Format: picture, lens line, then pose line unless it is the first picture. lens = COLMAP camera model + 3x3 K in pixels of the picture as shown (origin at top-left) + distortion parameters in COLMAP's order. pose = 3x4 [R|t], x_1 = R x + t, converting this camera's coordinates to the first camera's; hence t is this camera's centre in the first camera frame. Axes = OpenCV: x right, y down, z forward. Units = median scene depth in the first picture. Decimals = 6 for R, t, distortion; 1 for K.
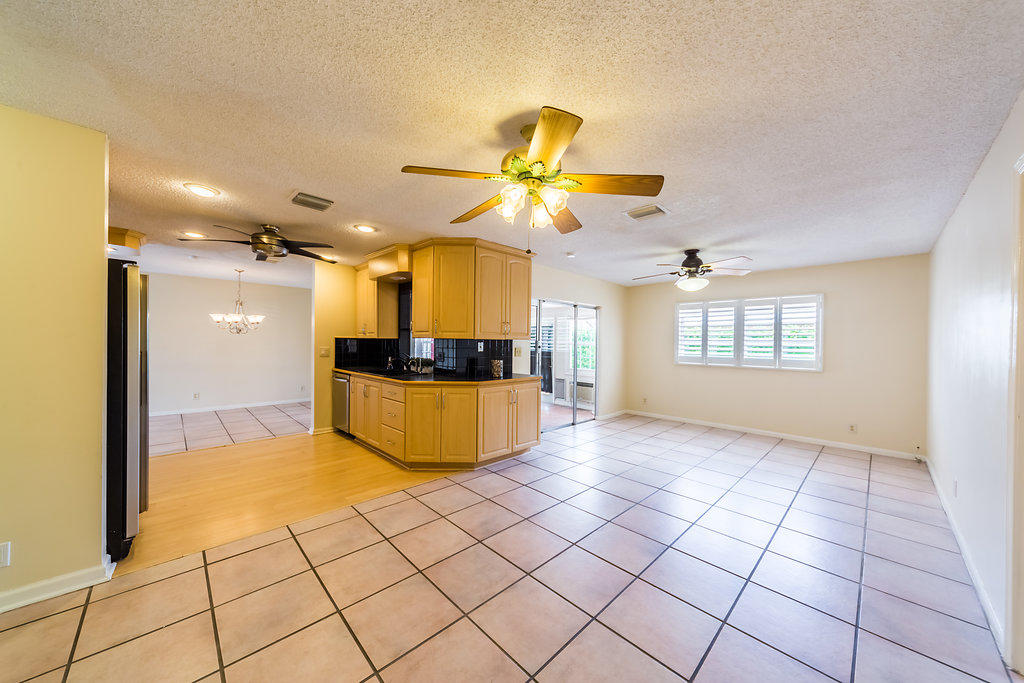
lens RADIAL K [[354.1, 0, 516.0], [0, 354.1, 345.2], [0, 0, 1]] dist [-0.000416, 0.000022]
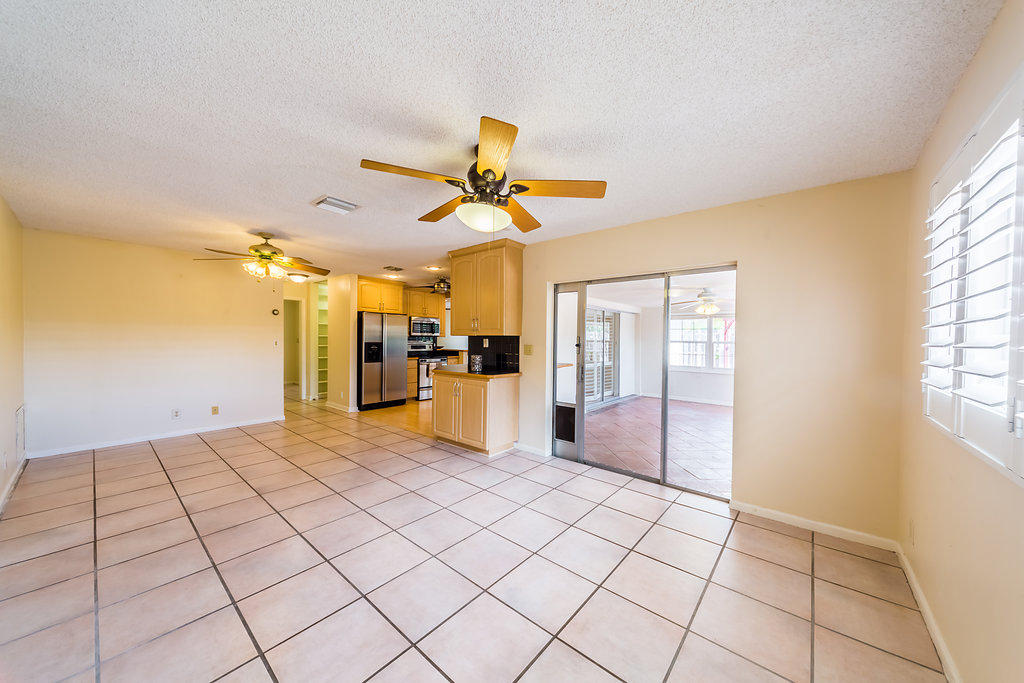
lens RADIAL K [[354.1, 0, 507.7], [0, 354.1, 344.9], [0, 0, 1]] dist [-0.000416, 0.000022]
pose [[0.083784, 0.006232, -0.996464, 0.979537], [-0.021286, 0.999763, 0.004462, 0.004547], [0.996257, 0.020837, 0.083897, 0.976458]]
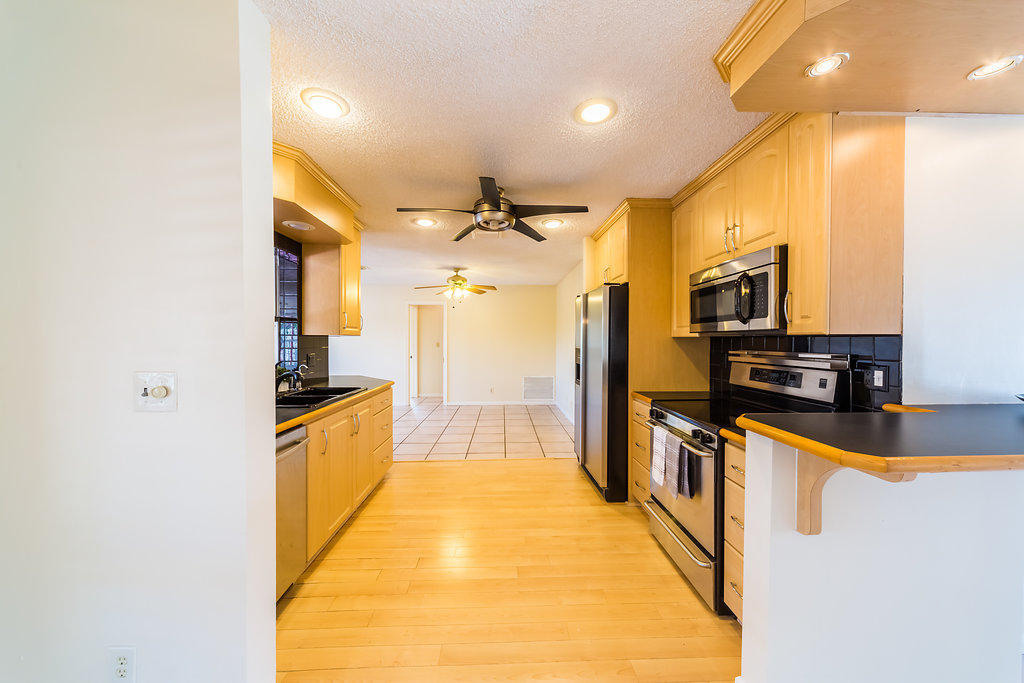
lens RADIAL K [[354.1, 0, 512.1], [0, 354.1, 342.3], [0, 0, 1]] dist [-0.000416, 0.000022]
pose [[-0.733182, -0.014322, 0.679882, -1.022084], [-0.004094, 0.999853, 0.016647, -0.018788], [-0.680020, 0.009422, -0.733133, 1.259432]]
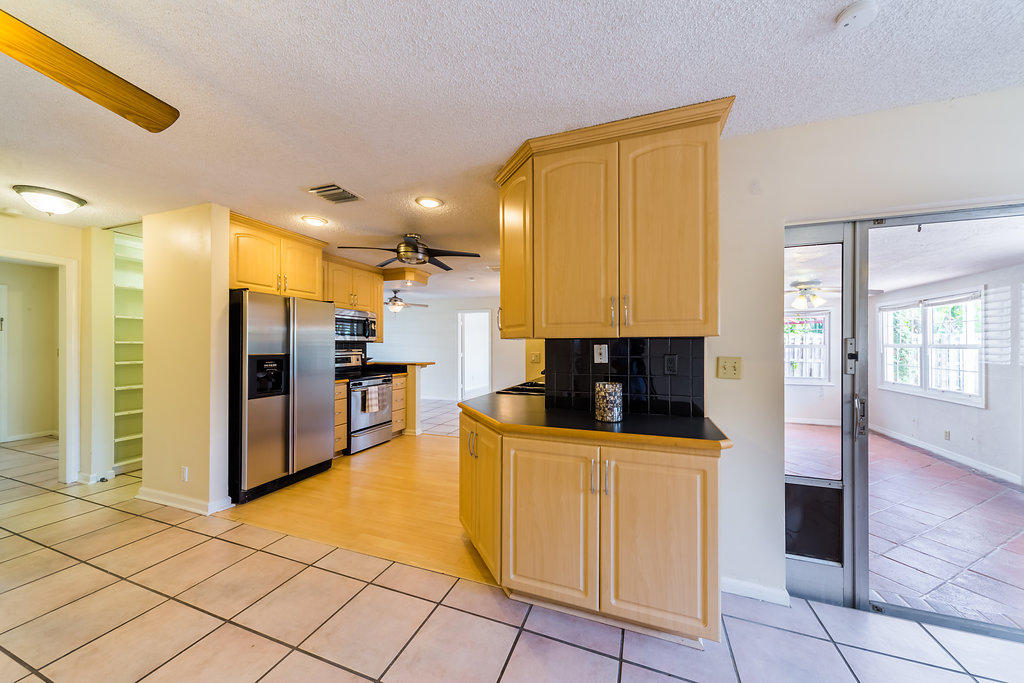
lens RADIAL K [[354.1, 0, 513.1], [0, 354.1, 344.0], [0, 0, 1]] dist [-0.000416, 0.000022]
pose [[0.425999, -0.014166, -0.904613, 0.297447], [-0.004245, 0.999835, -0.017657, 0.000431], [0.904714, 0.011362, 0.425868, 0.676944]]
